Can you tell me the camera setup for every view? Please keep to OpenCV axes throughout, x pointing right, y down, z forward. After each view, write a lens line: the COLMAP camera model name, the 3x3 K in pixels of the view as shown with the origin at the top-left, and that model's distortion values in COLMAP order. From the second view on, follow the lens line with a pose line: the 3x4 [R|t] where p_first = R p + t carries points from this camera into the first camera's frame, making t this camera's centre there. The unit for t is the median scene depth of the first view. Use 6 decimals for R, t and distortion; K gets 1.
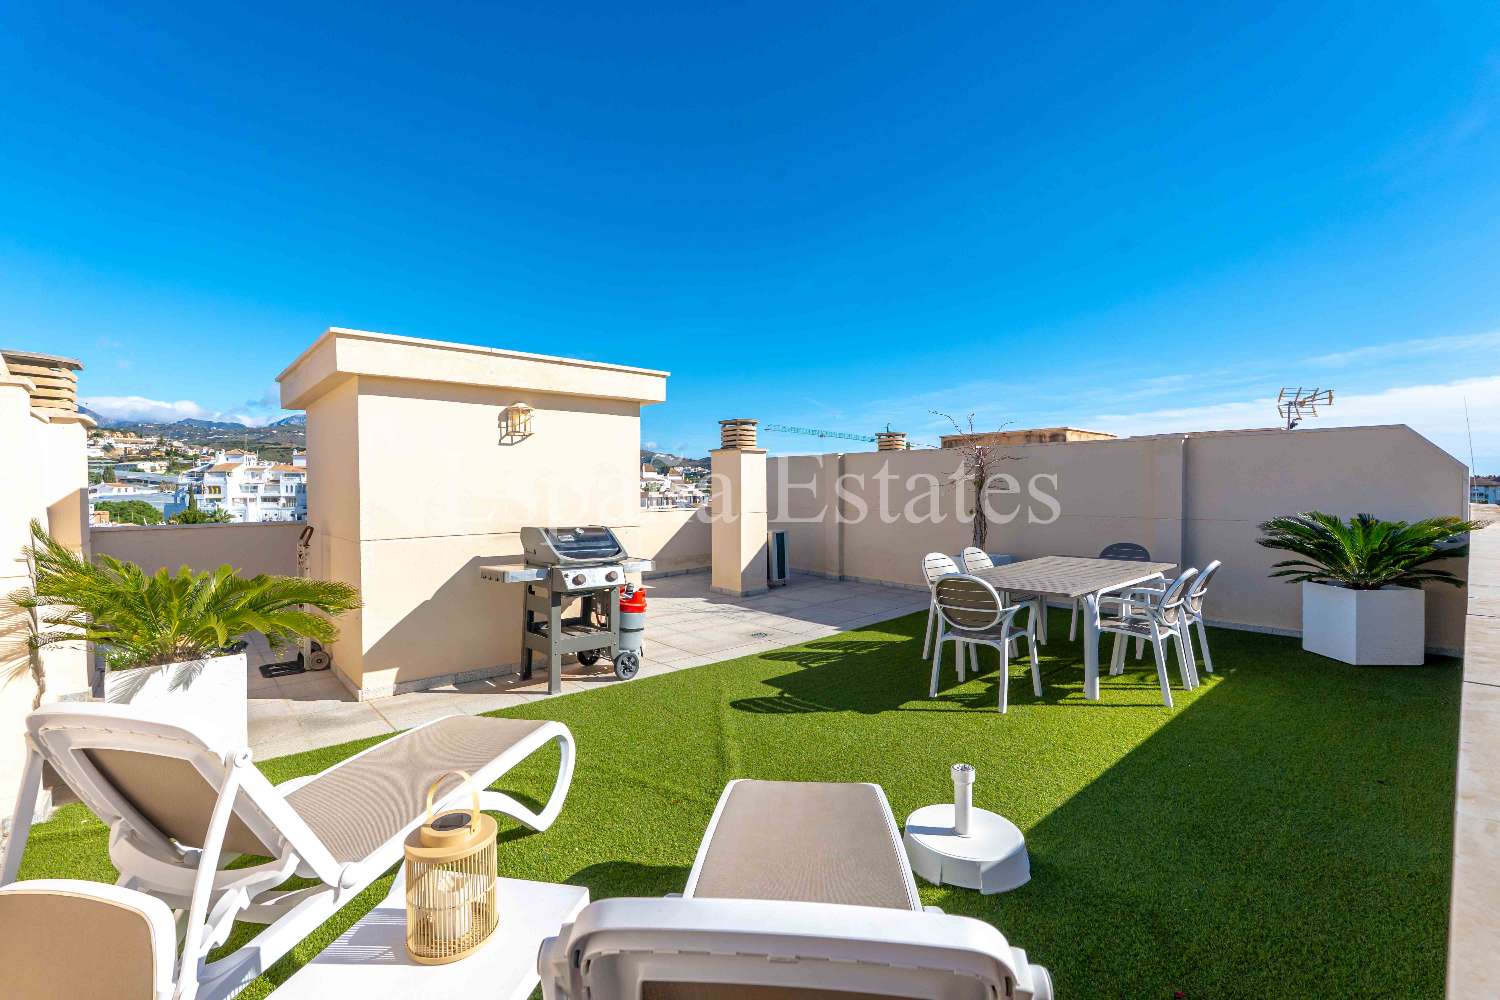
lens RADIAL K [[659.8, 0, 750.2], [0, 659.8, 498.2], [0, 0, 1]] dist [-0.008608, 0.001375]
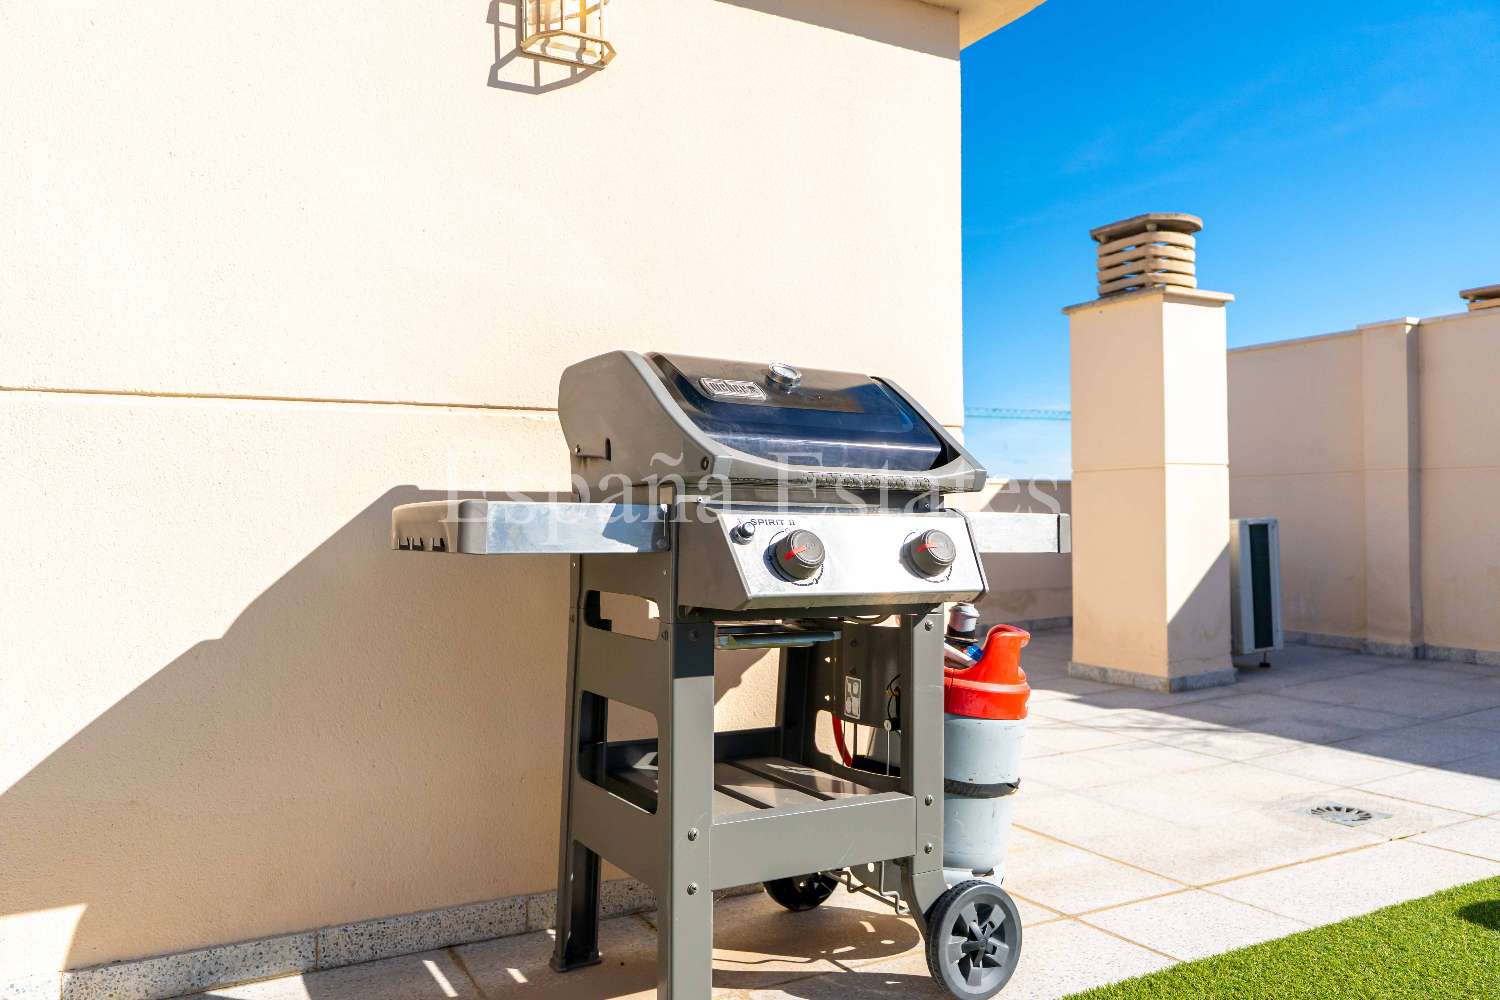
lens RADIAL K [[1106.1, 0, 748.6], [0, 1106.1, 498.5], [0, 0, 1]] dist [0.010682, -0.002831]
pose [[0.975685, -0.007569, -0.219045, -0.176265], [-0.000181, 0.999375, -0.035338, 0.107346], [0.219176, 0.034518, 0.975075, 0.578950]]
